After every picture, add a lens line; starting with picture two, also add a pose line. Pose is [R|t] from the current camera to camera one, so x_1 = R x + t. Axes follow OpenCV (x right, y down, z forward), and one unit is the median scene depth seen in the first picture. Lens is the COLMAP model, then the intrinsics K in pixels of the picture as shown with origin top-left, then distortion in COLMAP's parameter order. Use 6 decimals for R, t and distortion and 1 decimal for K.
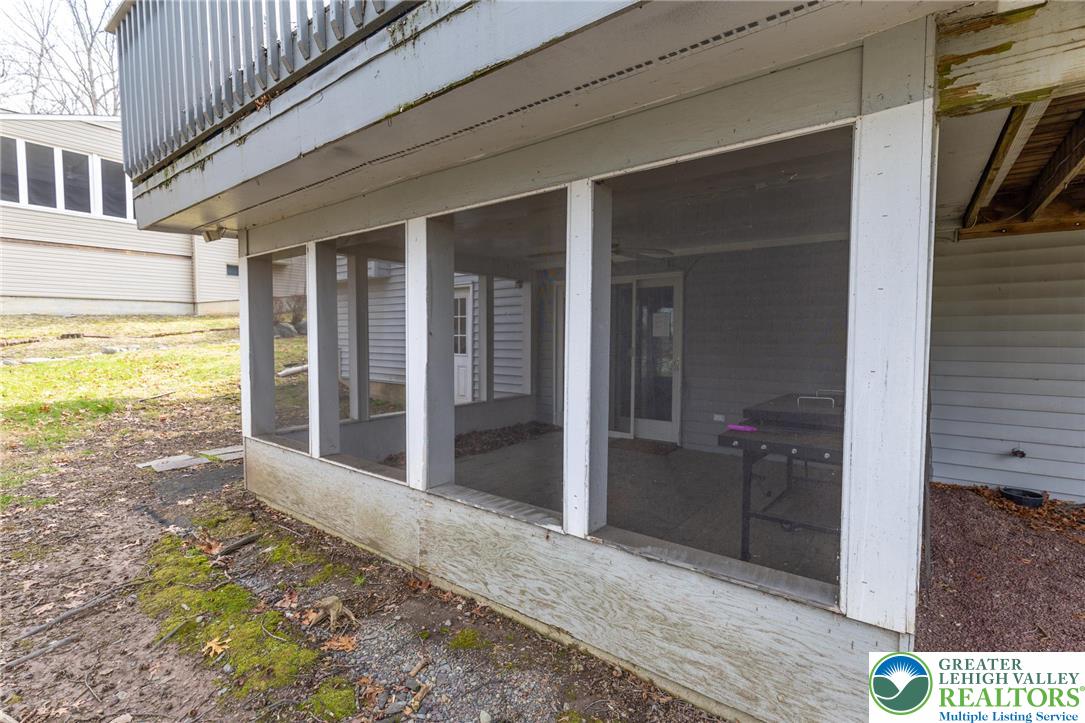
lens RADIAL K [[492.6, 0, 541.7], [0, 492.6, 365.9], [0, 0, 1]] dist [-0.004049, -0.000144]
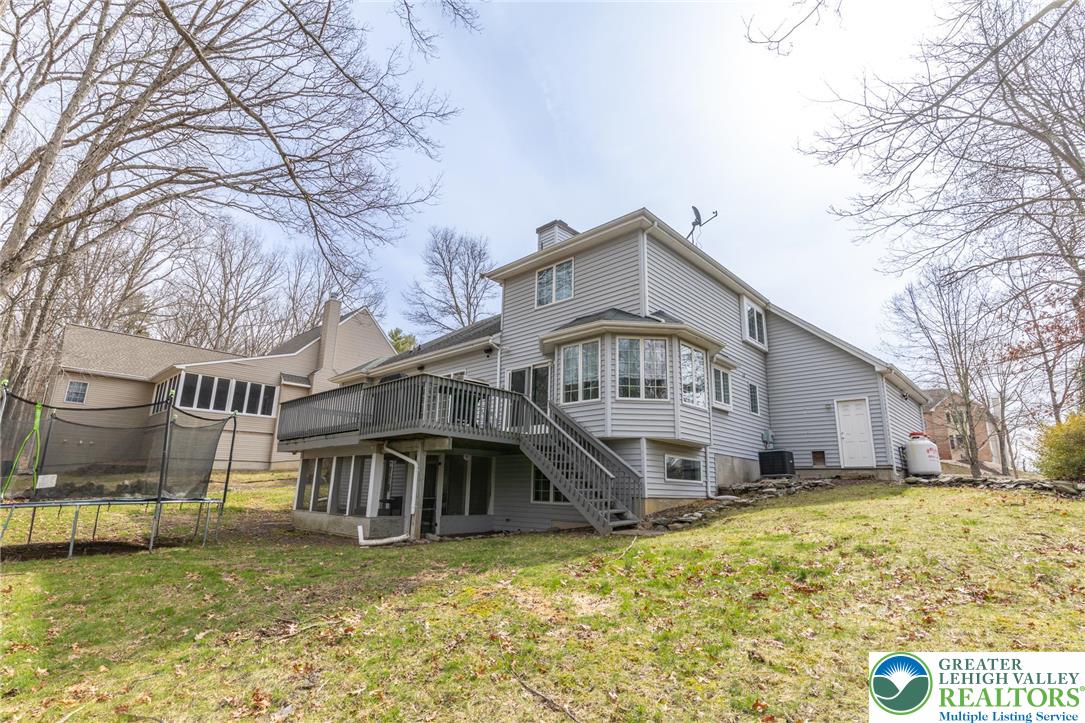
lens RADIAL K [[544.2, 0, 538.8], [0, 544.2, 361.7], [0, 0, 1]] dist [-0.000303, 0.000771]
pose [[0.991800, -0.012744, -0.127164, 1.895594], [-0.024982, 0.956489, -0.290695, 0.252718], [0.125336, 0.291489, 0.948328, -3.211822]]
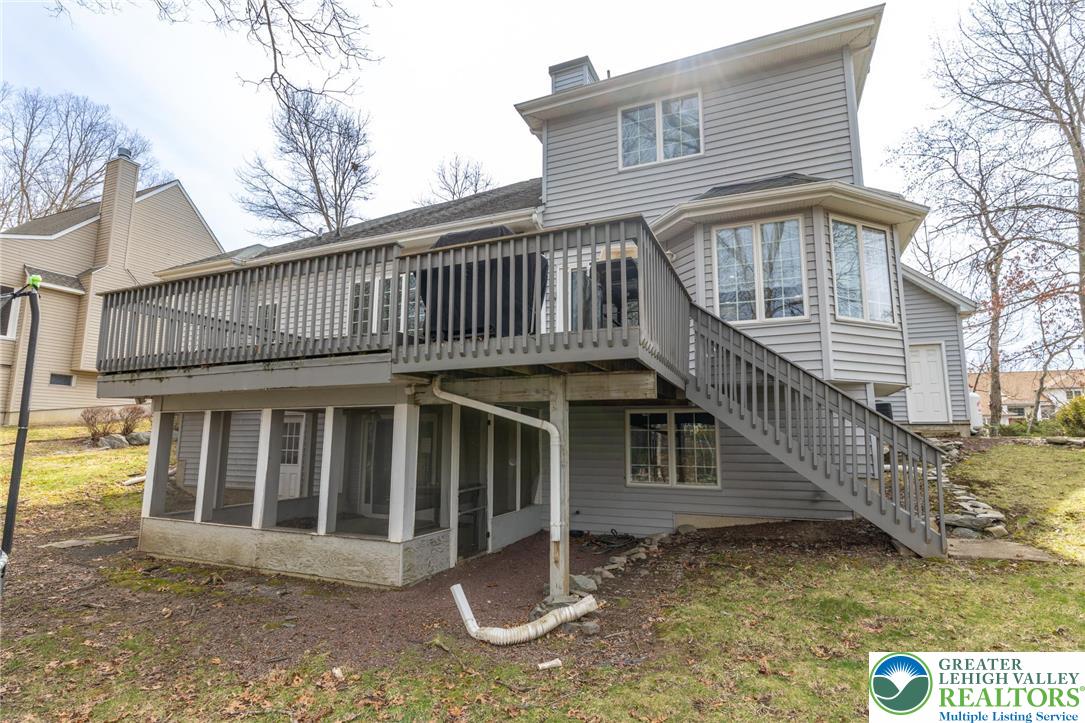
lens RADIAL K [[544.2, 0, 544.9], [0, 544.2, 364.5], [0, 0, 1]] dist [-0.000303, 0.000771]
pose [[0.970765, 0.033557, 0.237674, 0.311800], [0.013698, 0.980820, -0.194432, 0.014437], [-0.239640, 0.192003, 0.951686, -1.393932]]
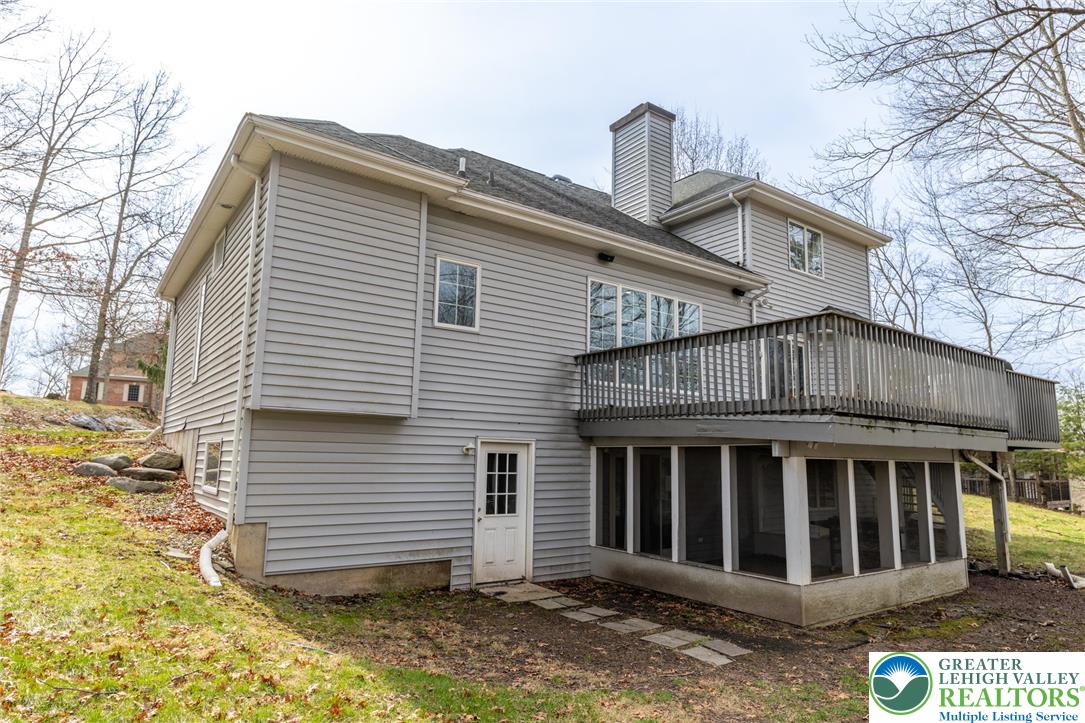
lens RADIAL K [[633.3, 0, 539.6], [0, 633.3, 362.0], [0, 0, 1]] dist [0.008196, 0.000785]
pose [[0.284288, 0.153305, 0.946403, -3.070852], [0.037871, 0.984567, -0.170863, -0.233499], [-0.957991, 0.084415, 0.274095, 1.375146]]
